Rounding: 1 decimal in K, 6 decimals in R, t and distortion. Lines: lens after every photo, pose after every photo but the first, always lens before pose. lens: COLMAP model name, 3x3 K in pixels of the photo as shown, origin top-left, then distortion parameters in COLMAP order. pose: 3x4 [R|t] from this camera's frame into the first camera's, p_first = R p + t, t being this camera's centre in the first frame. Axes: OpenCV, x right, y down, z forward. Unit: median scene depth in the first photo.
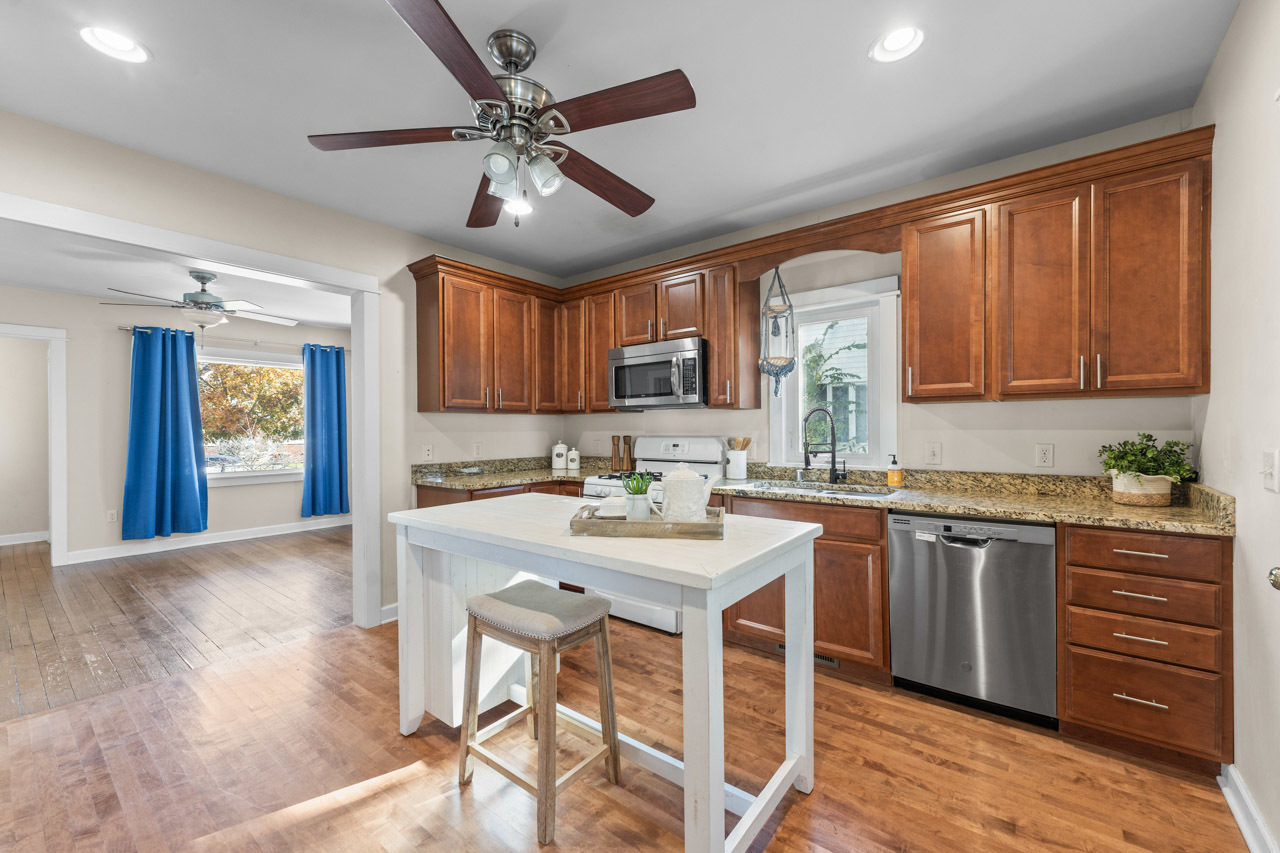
lens RADIAL K [[519.0, 0, 639.6], [0, 519.0, 432.2], [0, 0, 1]] dist [-0.001074, -0.000031]
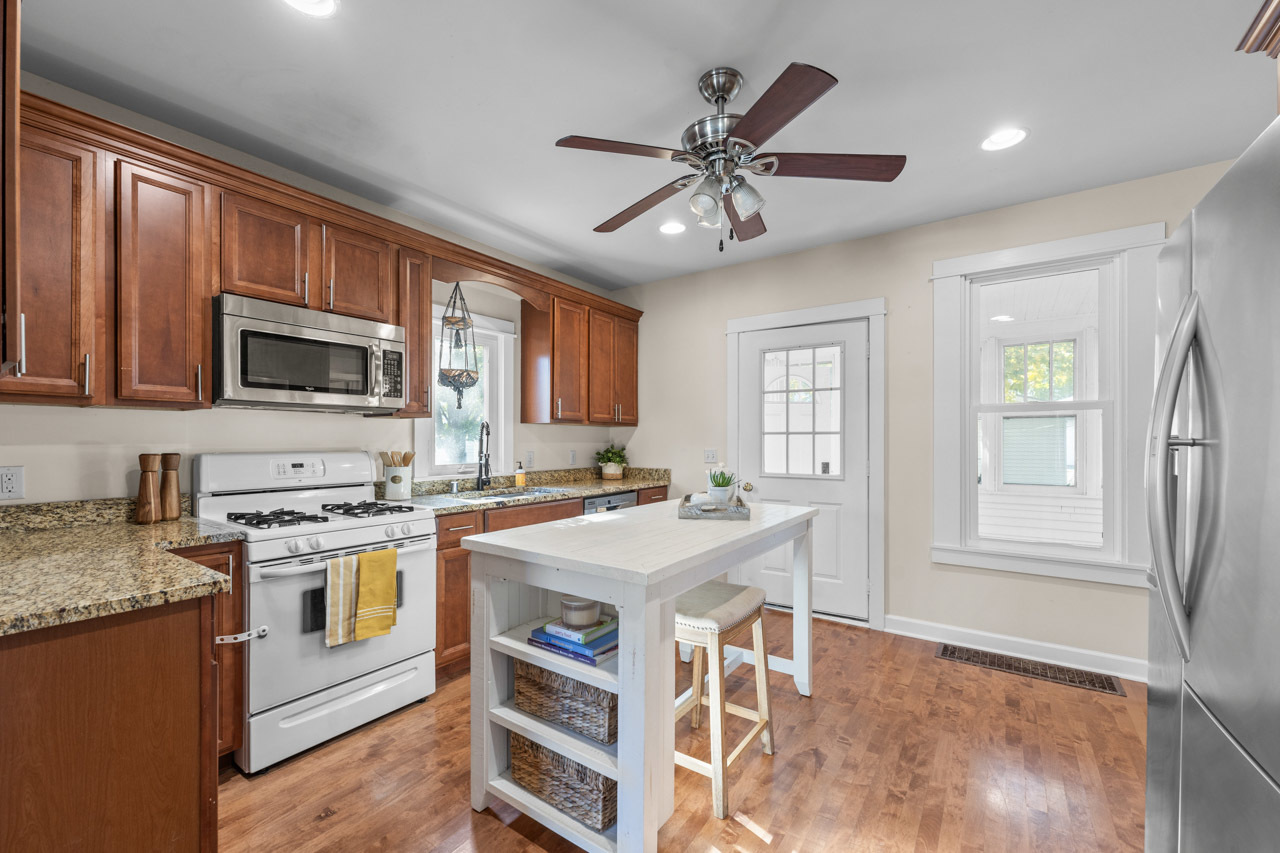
lens RADIAL K [[521.7, 0, 640.9], [0, 521.7, 441.8], [0, 0, 1]] dist [0.000508, -0.000055]
pose [[-0.067617, 0.004340, 0.997702, -0.758925], [0.007760, 0.999963, -0.003823, 0.001254], [-0.997681, 0.007484, -0.067648, 0.720411]]
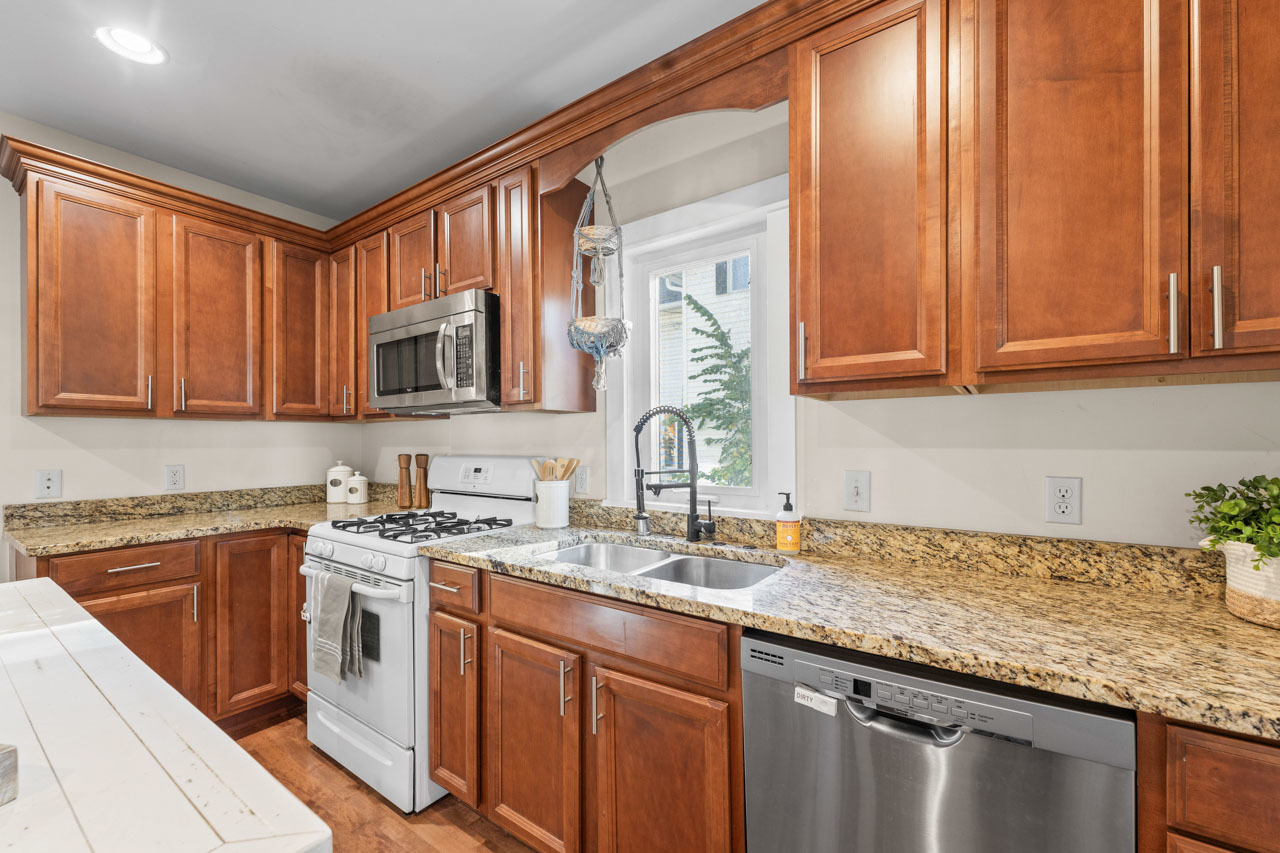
lens RADIAL K [[521.7, 0, 640.9], [0, 521.7, 441.8], [0, 0, 1]] dist [0.000508, -0.000055]
pose [[0.998476, 0.000458, 0.055182, 0.279802], [-0.000163, 0.999986, -0.005345, -0.006899], [-0.055184, 0.005328, 0.998462, 0.419752]]
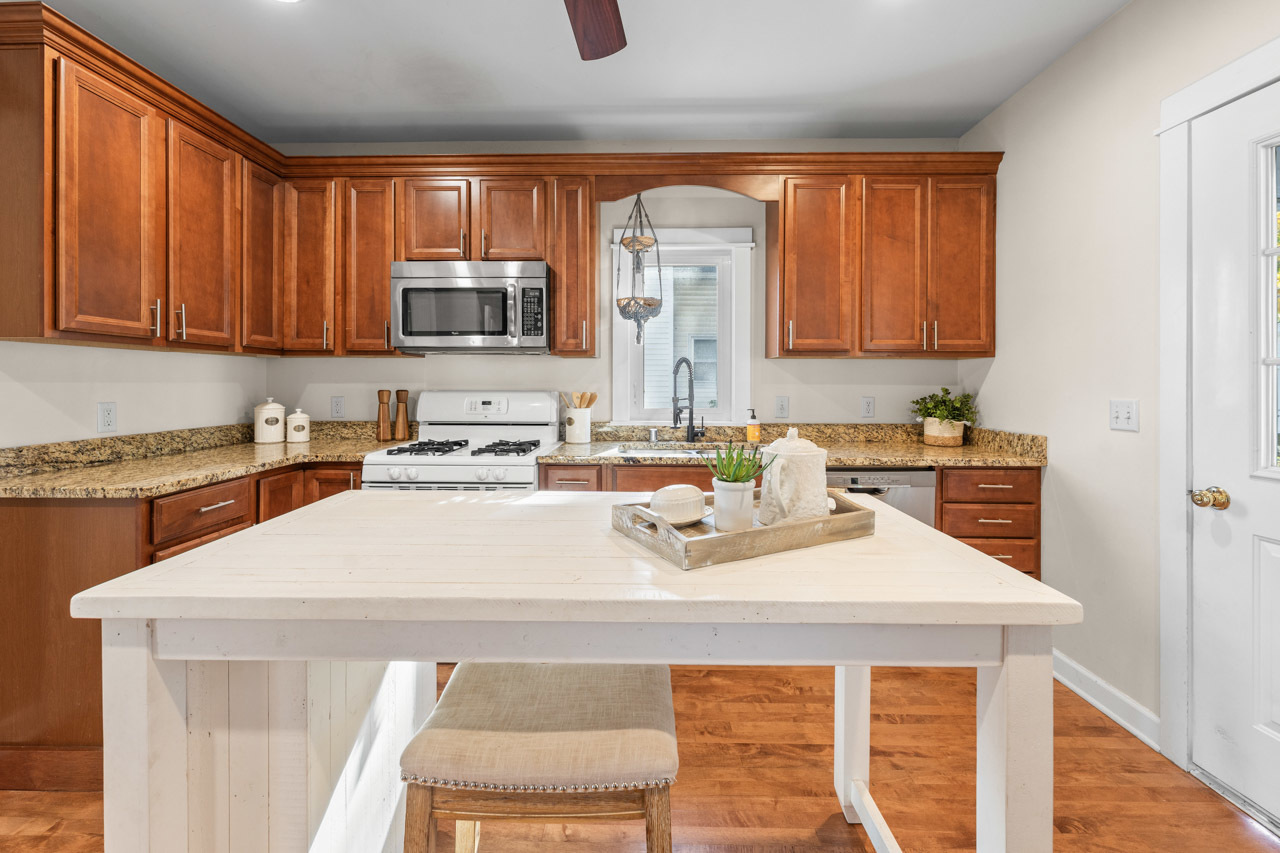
lens RADIAL K [[532.1, 0, 637.4], [0, 532.1, 383.5], [0, 0, 1]] dist [0.000167, -0.000027]
pose [[0.792314, 0.007749, 0.610065, -0.271735], [-0.003652, 0.999962, -0.007959, 0.003475], [-0.610103, 0.004078, 0.792312, 0.308017]]
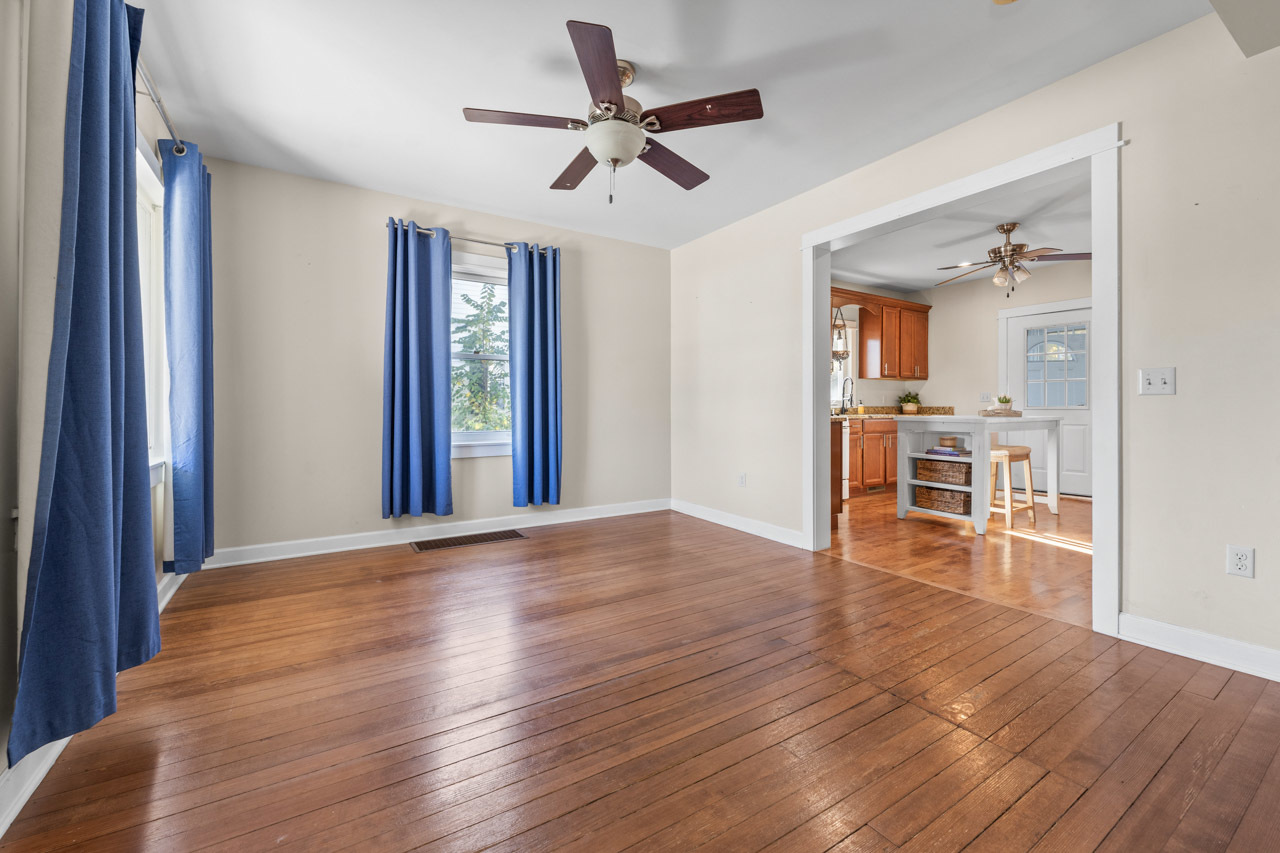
lens RADIAL K [[520.4, 0, 638.6], [0, 520.4, 408.8], [0, 0, 1]] dist [0.000113, 0.000368]
pose [[0.325409, 0.004507, 0.945562, -1.836638], [0.007155, 0.999948, -0.007229, 0.084165], [-0.945546, 0.009118, 0.325360, 1.080636]]
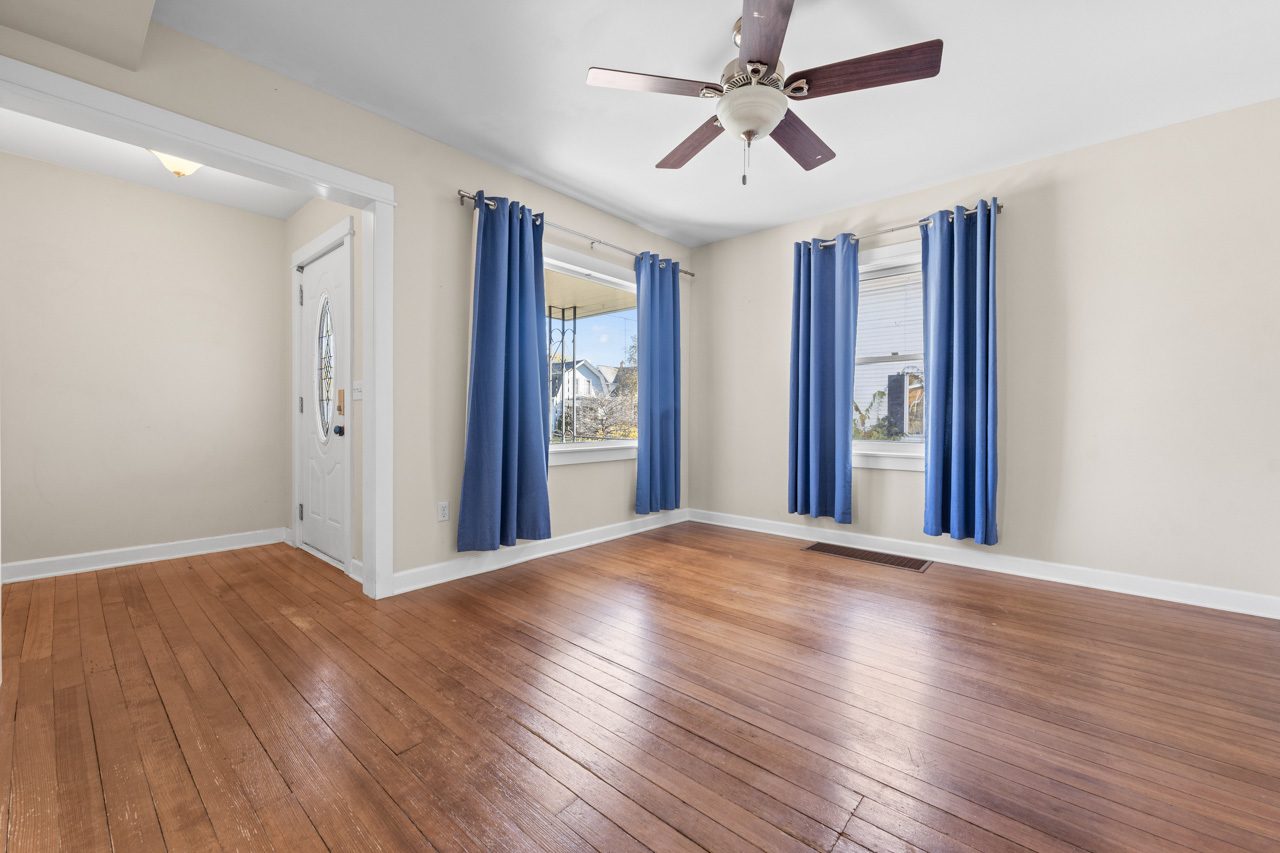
lens RADIAL K [[514.3, 0, 638.3], [0, 514.3, 423.2], [0, 0, 1]] dist [-0.000512, -0.000179]
pose [[0.998784, 0.011254, -0.047998, -1.244357], [-0.011008, 0.999925, 0.005394, 0.087966], [0.048055, -0.004859, 0.998833, 0.689338]]
